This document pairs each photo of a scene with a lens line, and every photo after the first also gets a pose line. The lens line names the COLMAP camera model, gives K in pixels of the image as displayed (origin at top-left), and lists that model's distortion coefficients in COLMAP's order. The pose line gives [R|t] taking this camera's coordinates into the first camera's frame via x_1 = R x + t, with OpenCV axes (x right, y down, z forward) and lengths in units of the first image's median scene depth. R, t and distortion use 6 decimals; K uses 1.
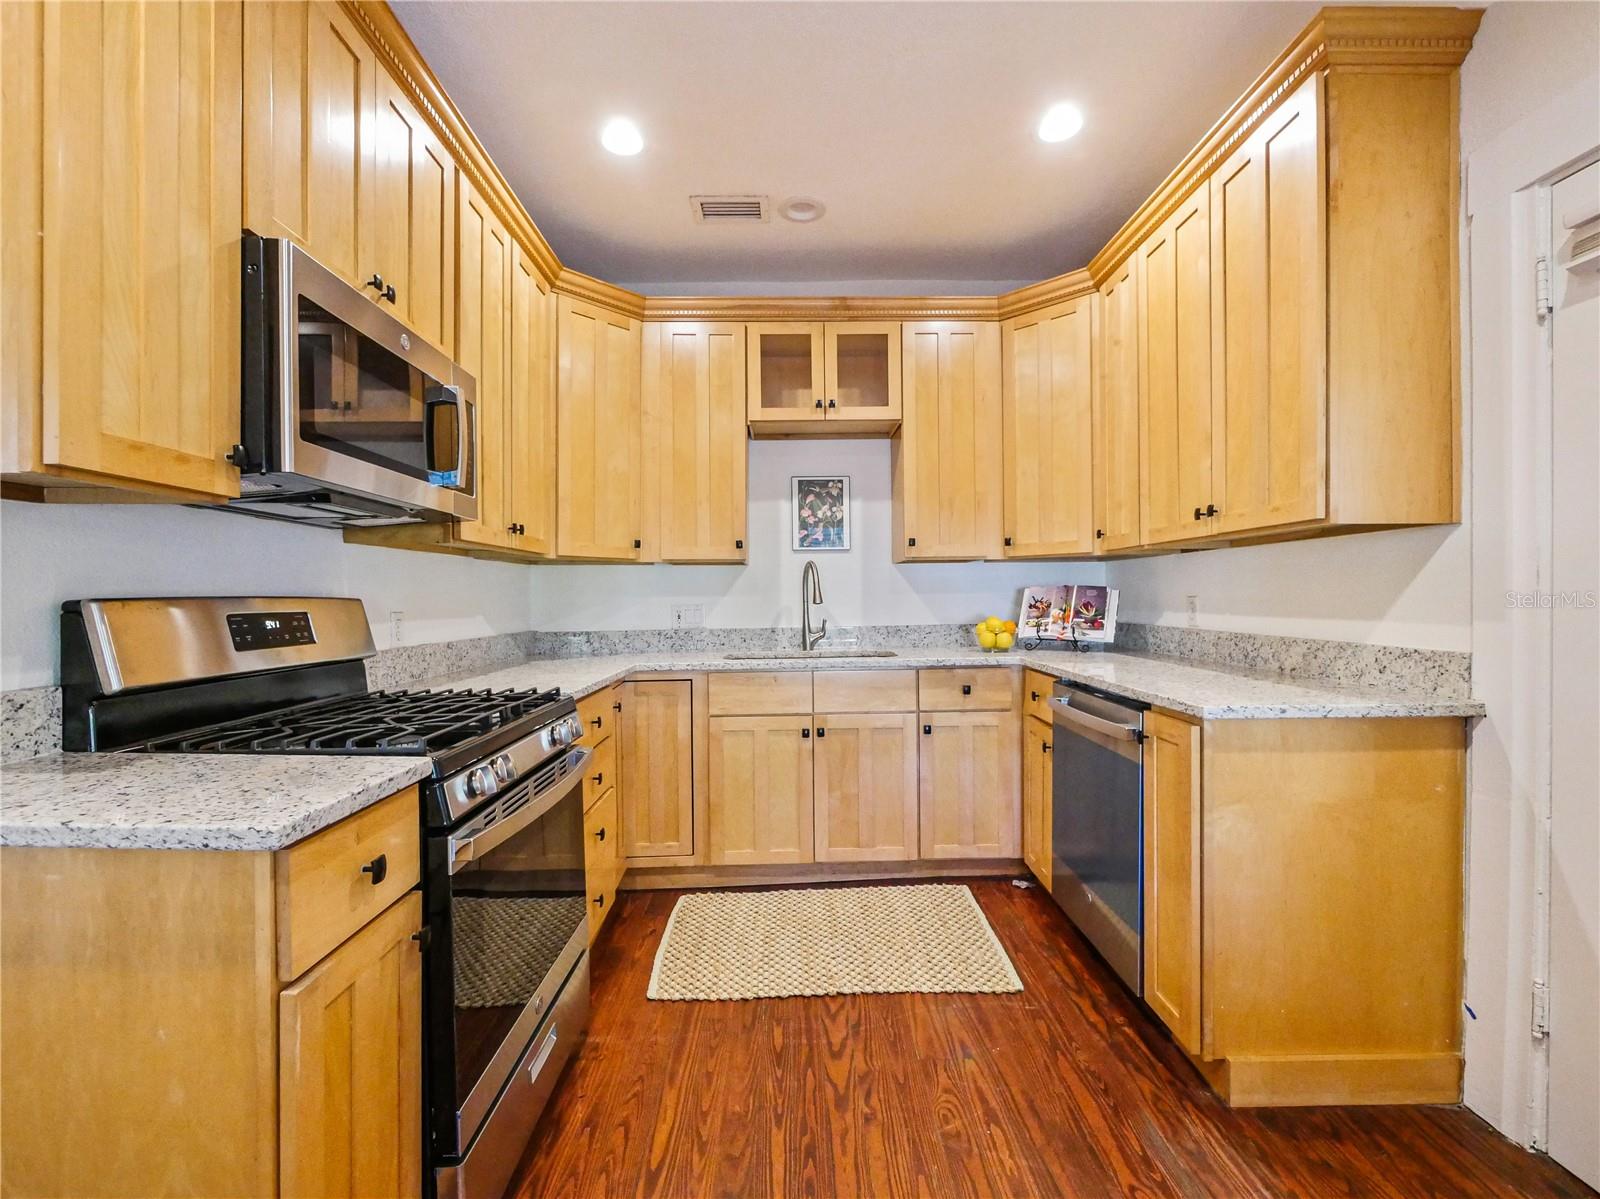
lens RADIAL K [[691.6, 0, 794.0], [0, 691.6, 601.4], [0, 0, 1]] dist [-0.003285, -0.000521]
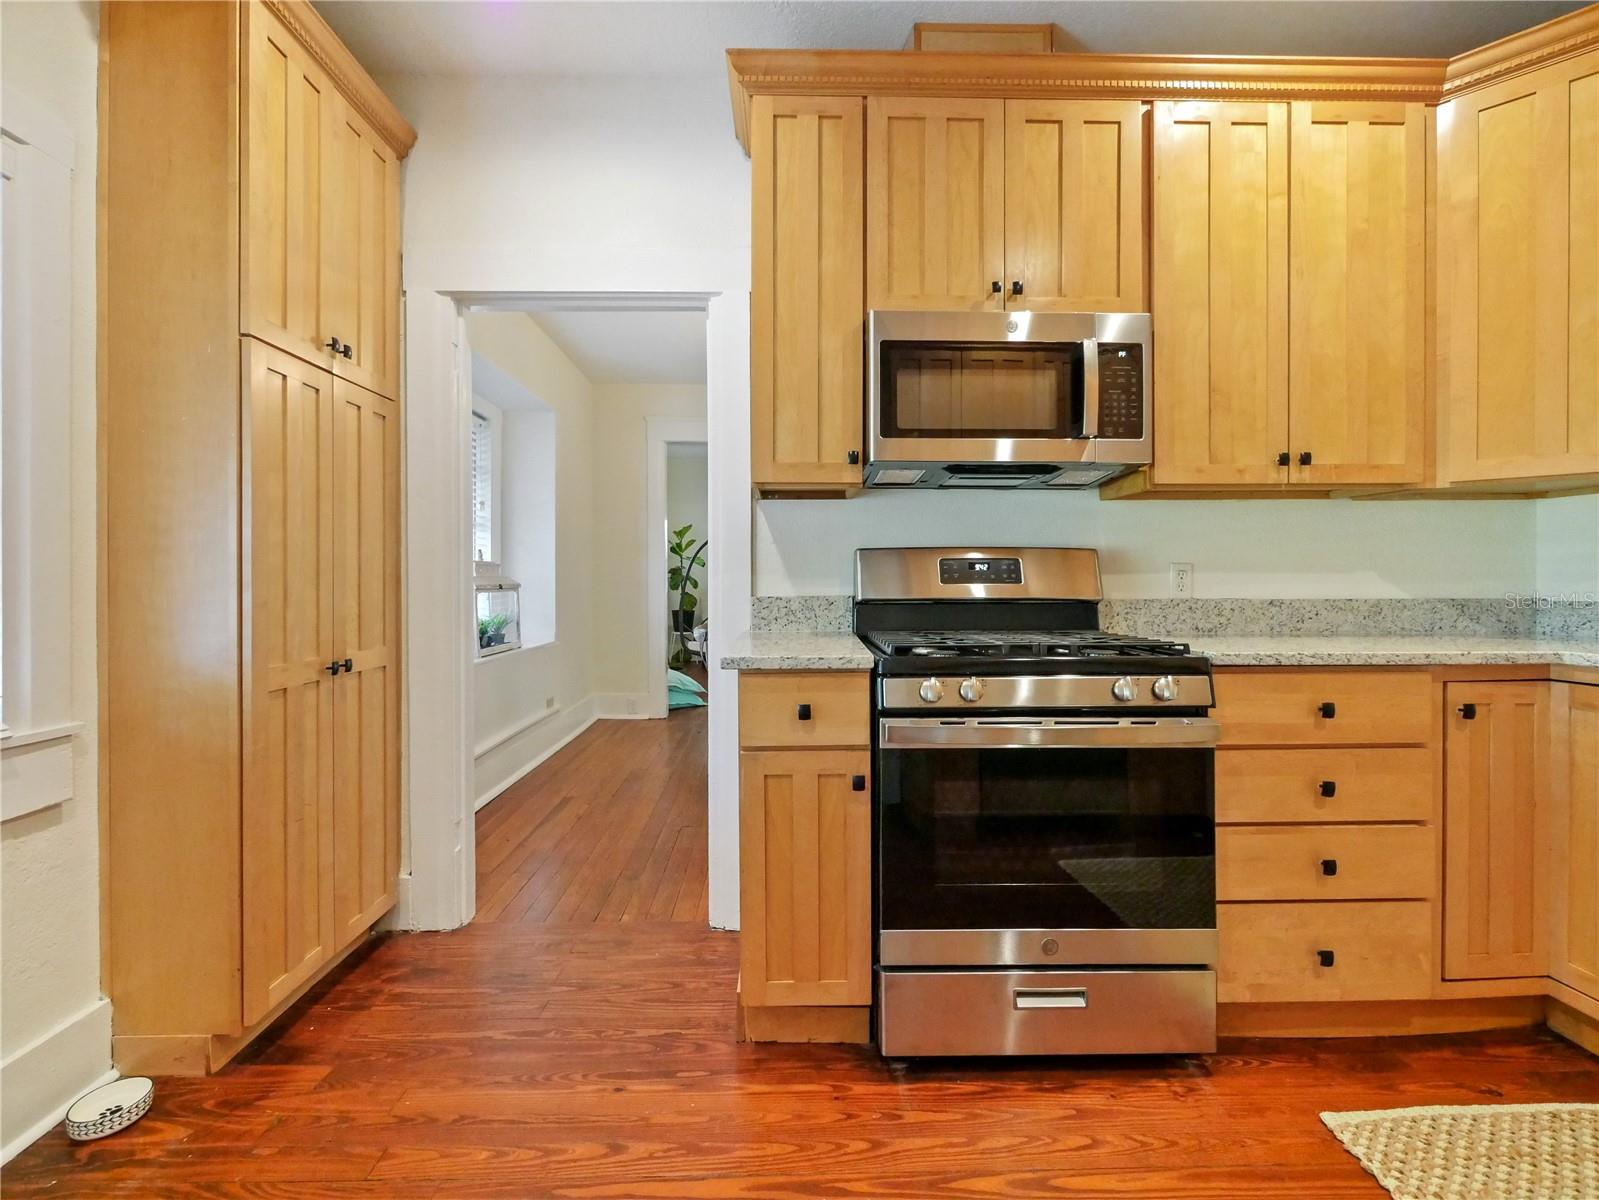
lens RADIAL K [[699.5, 0, 796.5], [0, 699.5, 581.9], [0, 0, 1]] dist [-0.001341, -0.000156]
pose [[0.006789, 0.007523, -0.999949, 0.358861], [-0.005115, 0.999959, 0.007488, 0.030785], [0.999964, 0.005064, 0.006828, 0.357667]]
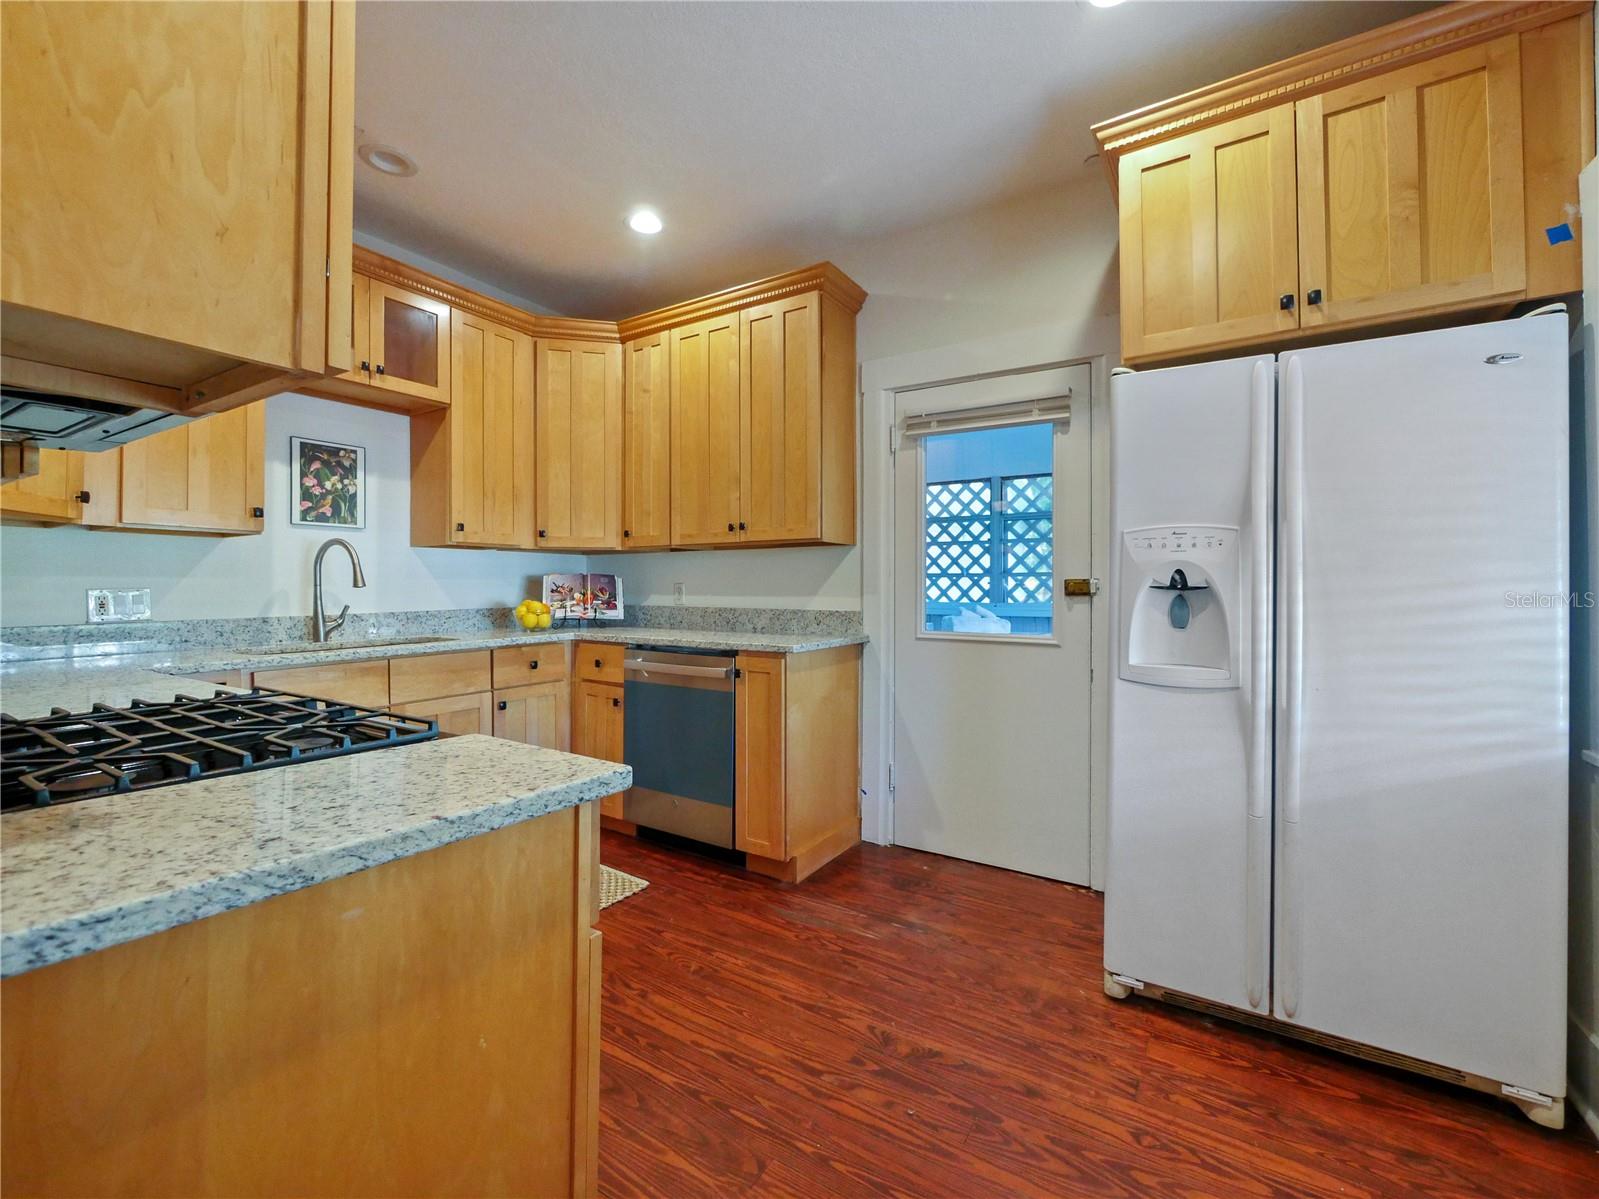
lens RADIAL K [[679.0, 0, 793.4], [0, 679.0, 585.4], [0, 0, 1]] dist [-0.001448, -0.000176]
pose [[0.545707, 0.010126, 0.837915, -0.451185], [0.002142, 0.999907, -0.013479, 0.015806], [-0.837973, 0.009150, 0.545635, 0.056582]]
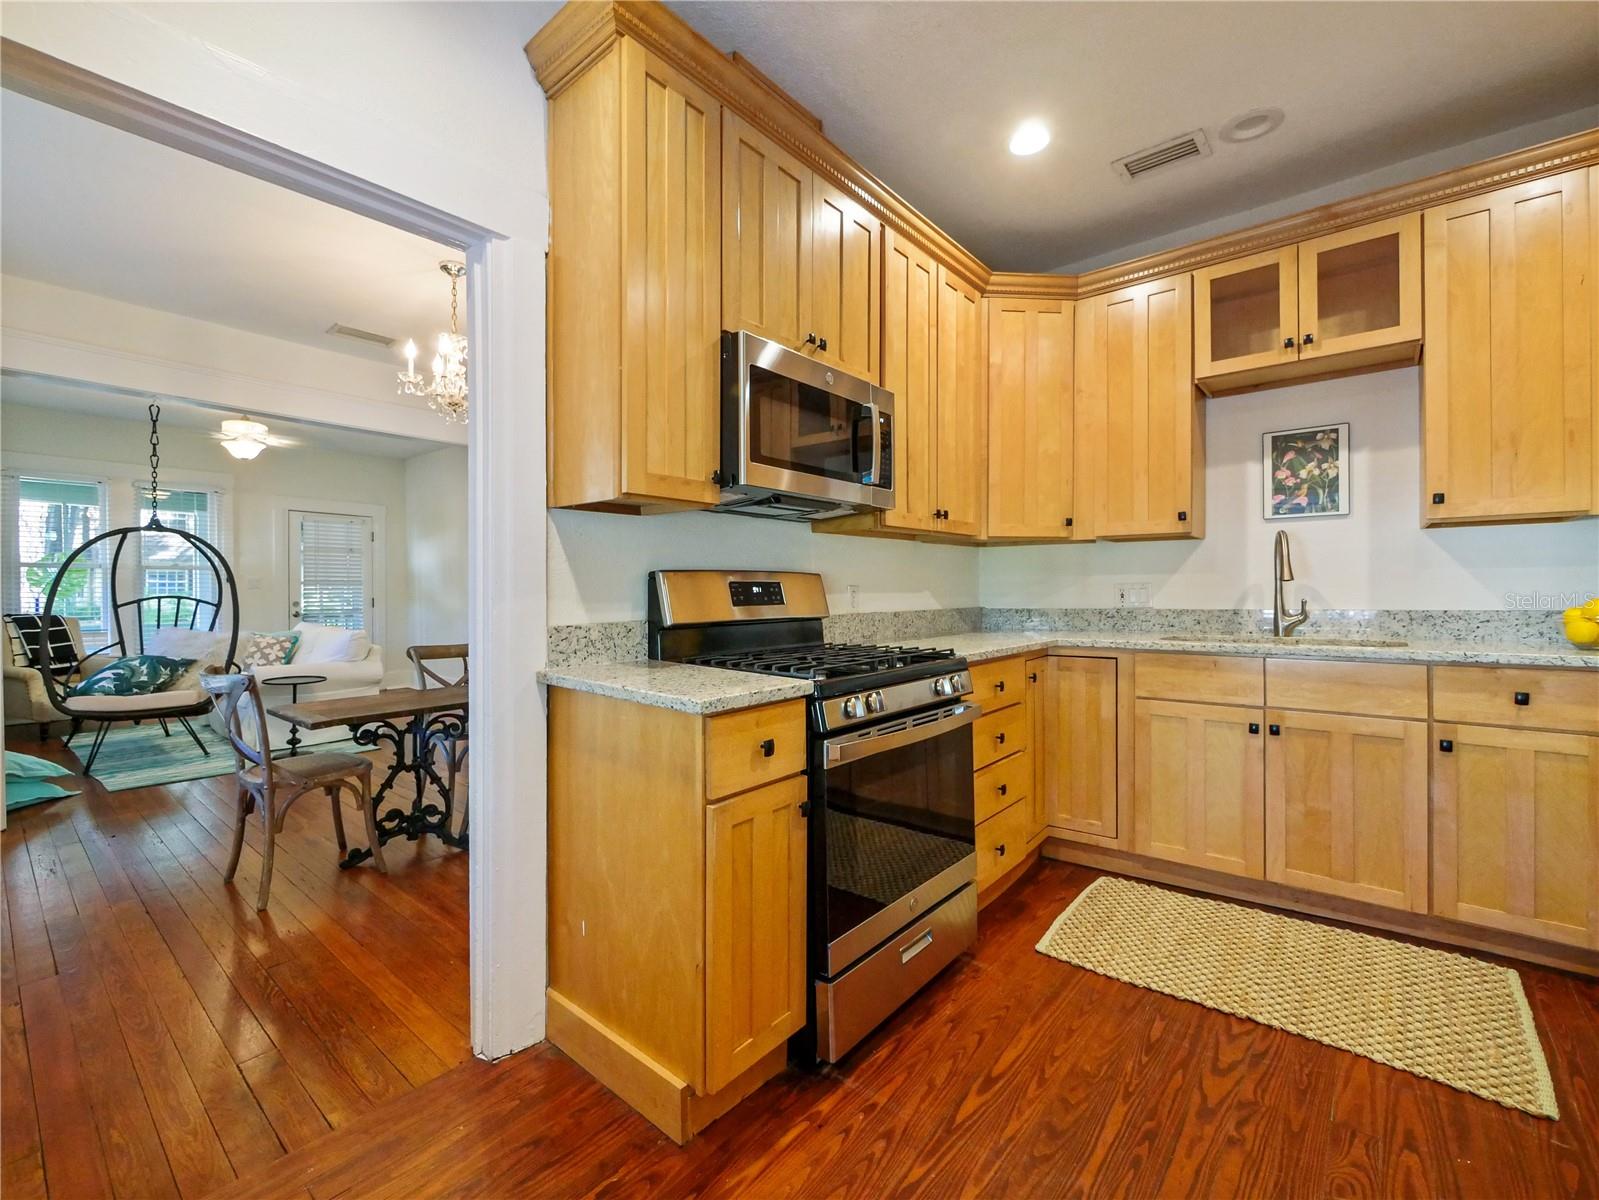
lens RADIAL K [[693.6, 0, 800.1], [0, 693.6, 590.9], [0, 0, 1]] dist [-0.001039, -0.000382]
pose [[0.759544, 0.005828, -0.650430, 0.152474], [-0.004140, 0.999983, 0.004126, 0.016859], [0.650443, -0.000441, 0.759555, -0.030959]]
